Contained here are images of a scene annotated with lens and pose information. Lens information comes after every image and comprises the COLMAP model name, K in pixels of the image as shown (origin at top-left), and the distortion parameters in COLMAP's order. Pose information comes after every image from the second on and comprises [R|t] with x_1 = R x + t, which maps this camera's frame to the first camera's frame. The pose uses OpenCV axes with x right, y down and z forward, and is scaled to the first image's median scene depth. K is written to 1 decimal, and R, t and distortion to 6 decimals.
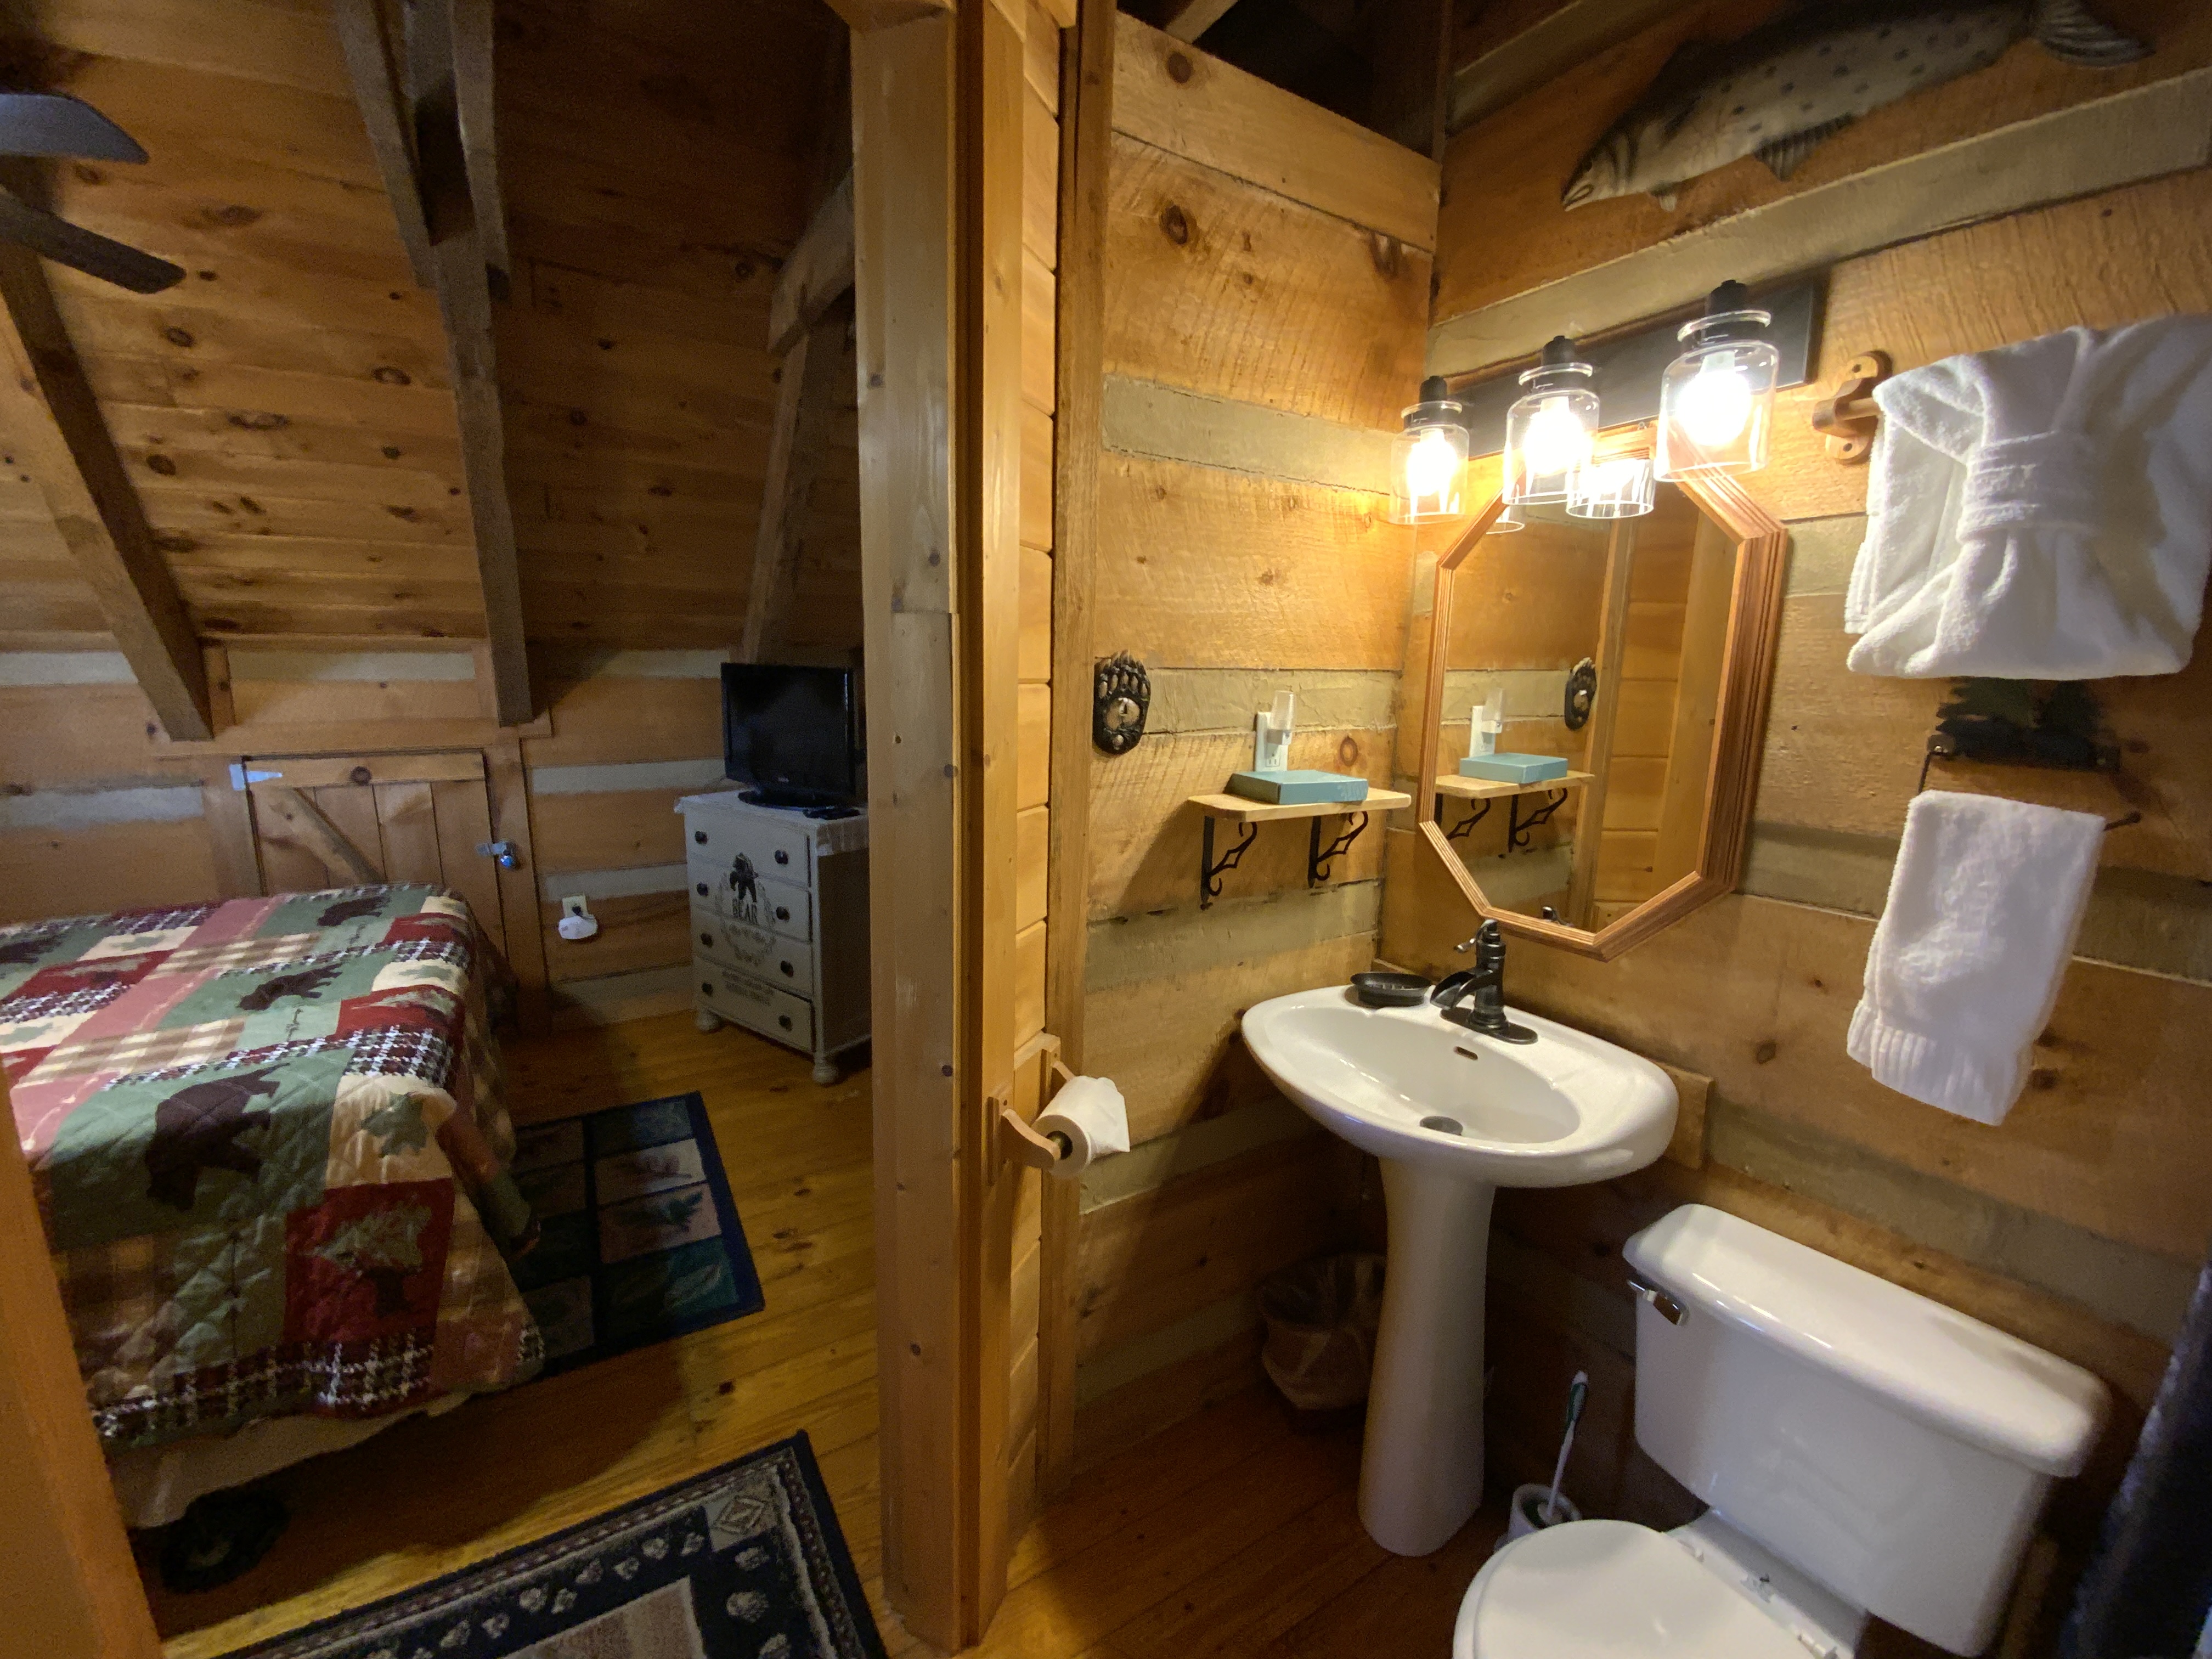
lens RADIAL K [[901.6, 0, 1109.9], [0, 901.6, 838.2], [0, 0, 1]] dist [-0.013326, -0.003290]
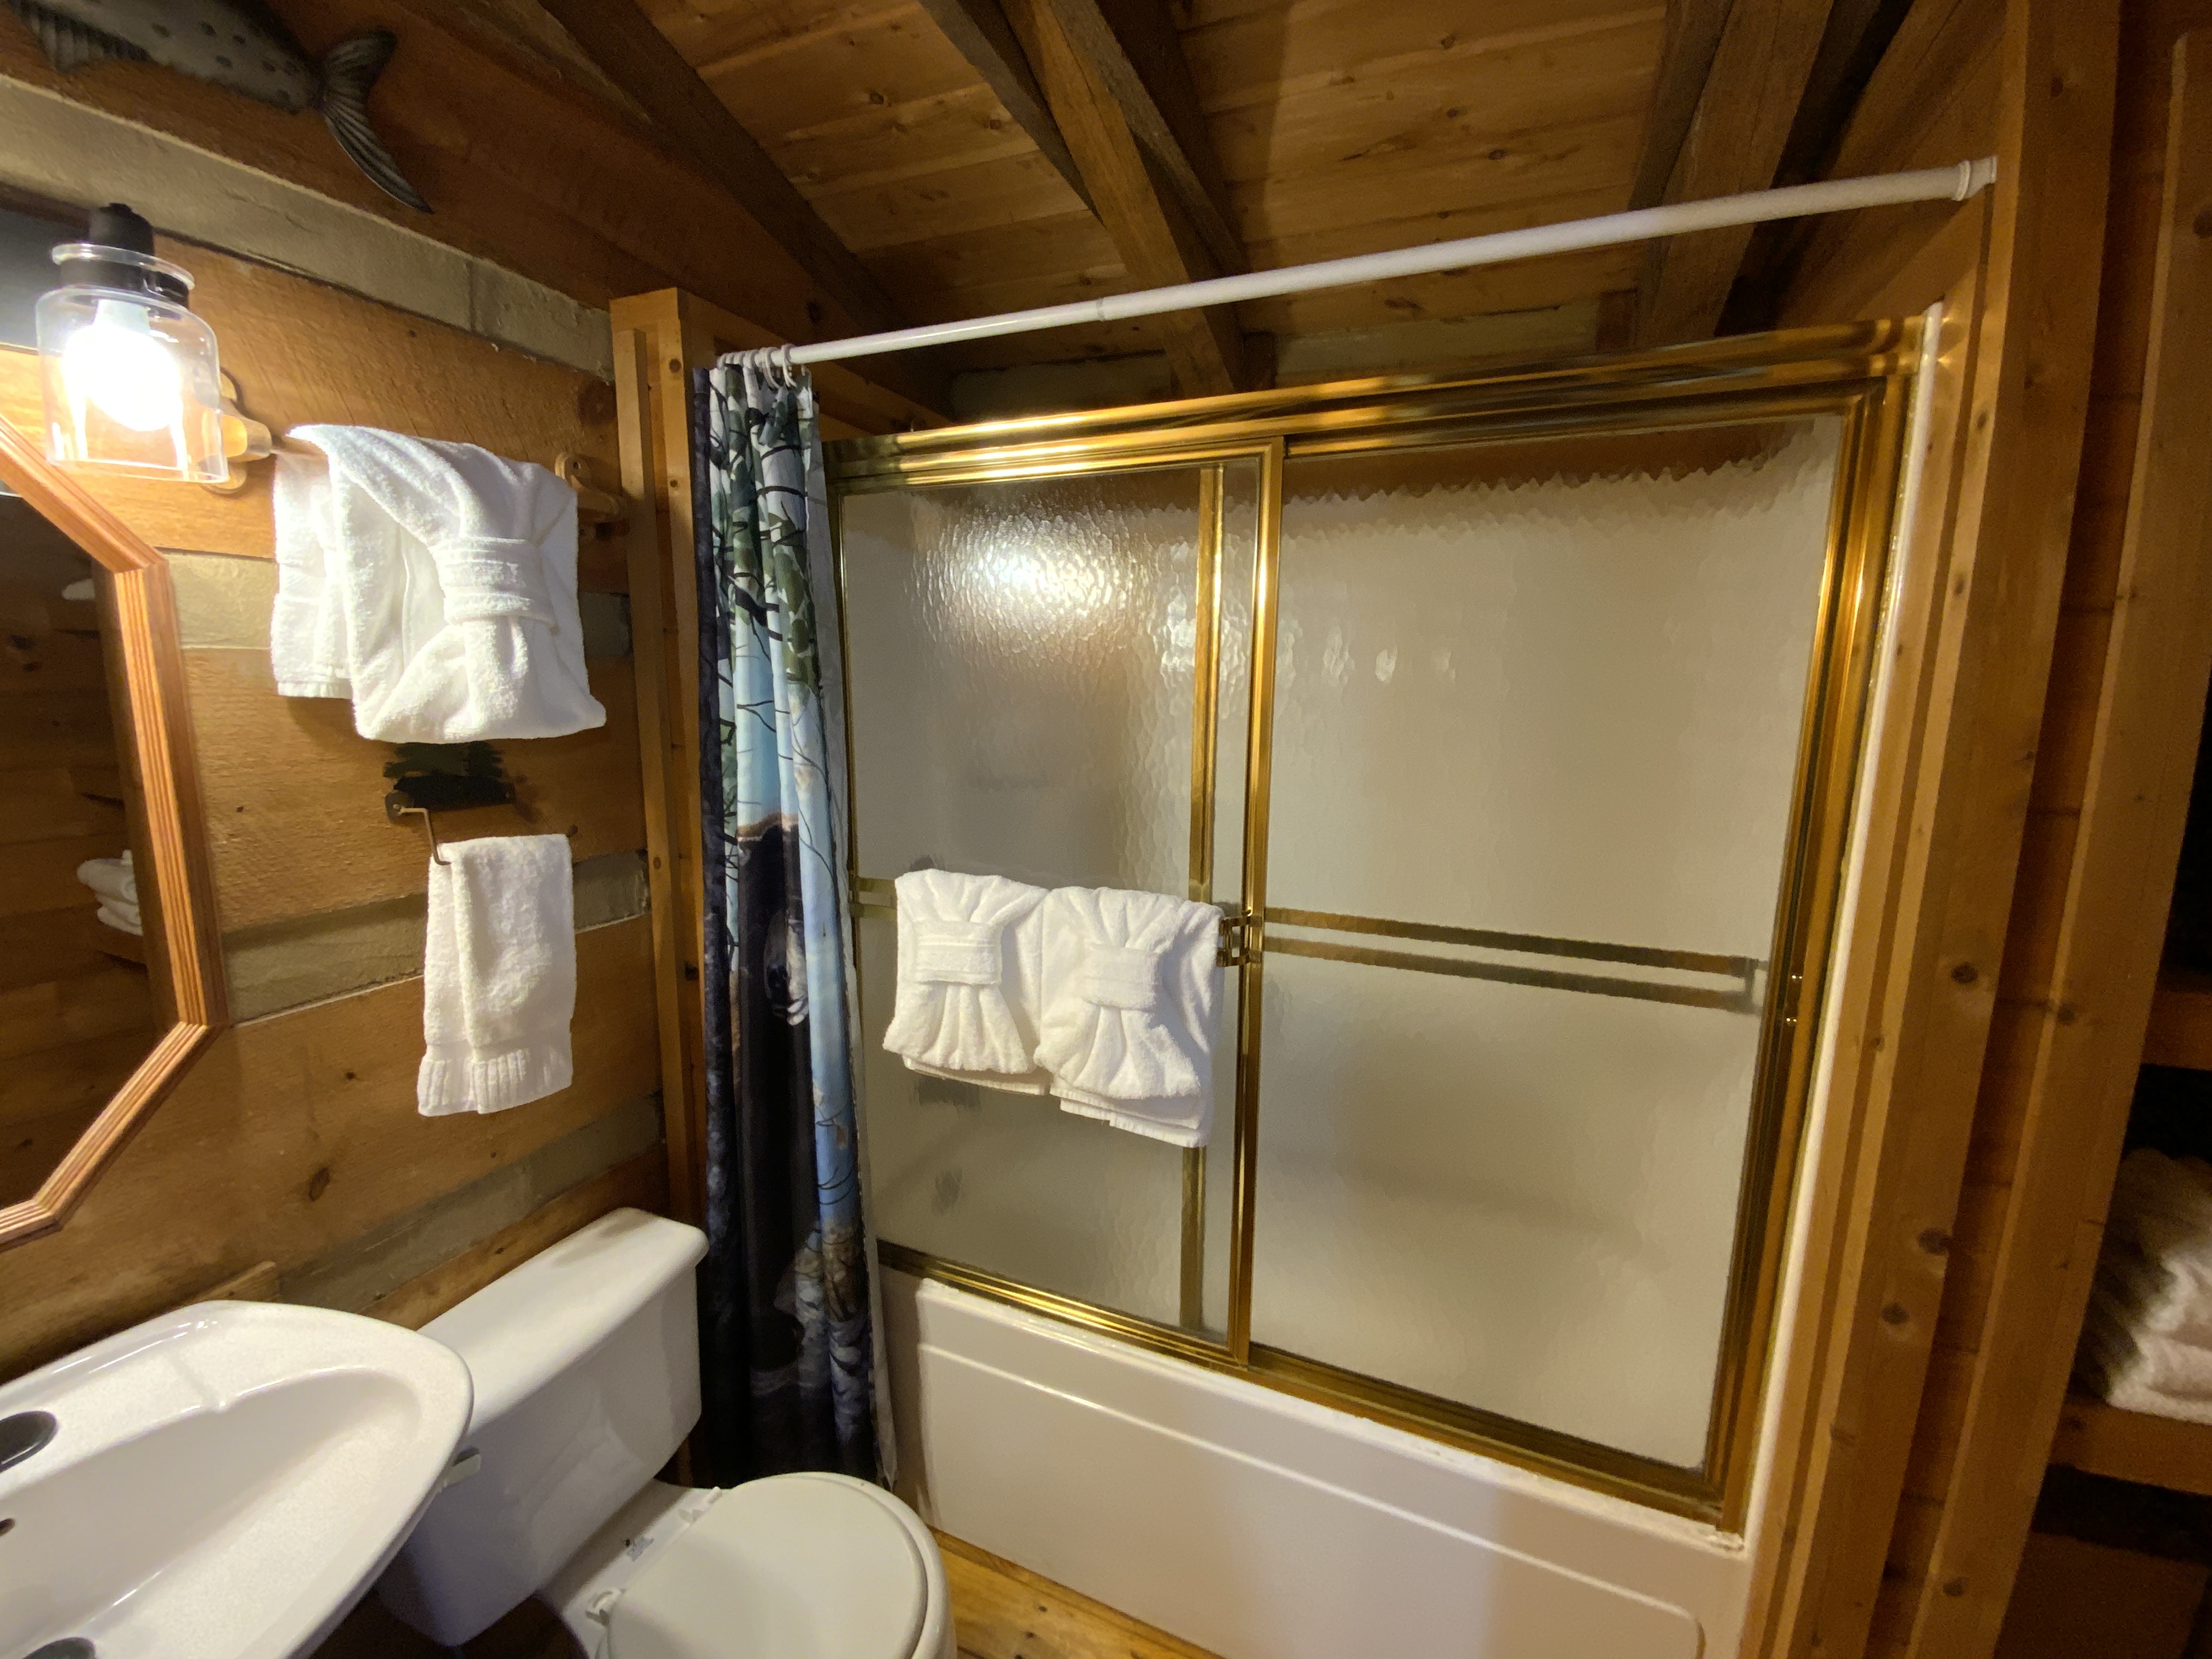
lens RADIAL K [[901.6, 0, 1086.7], [0, 901.6, 826.5], [0, 0, 1]] dist [-0.013326, -0.003290]
pose [[-0.584494, -0.142830, 0.798728, -0.396719], [0.130034, 0.955173, 0.265961, -0.268483], [-0.800911, 0.259314, -0.539720, 0.992824]]
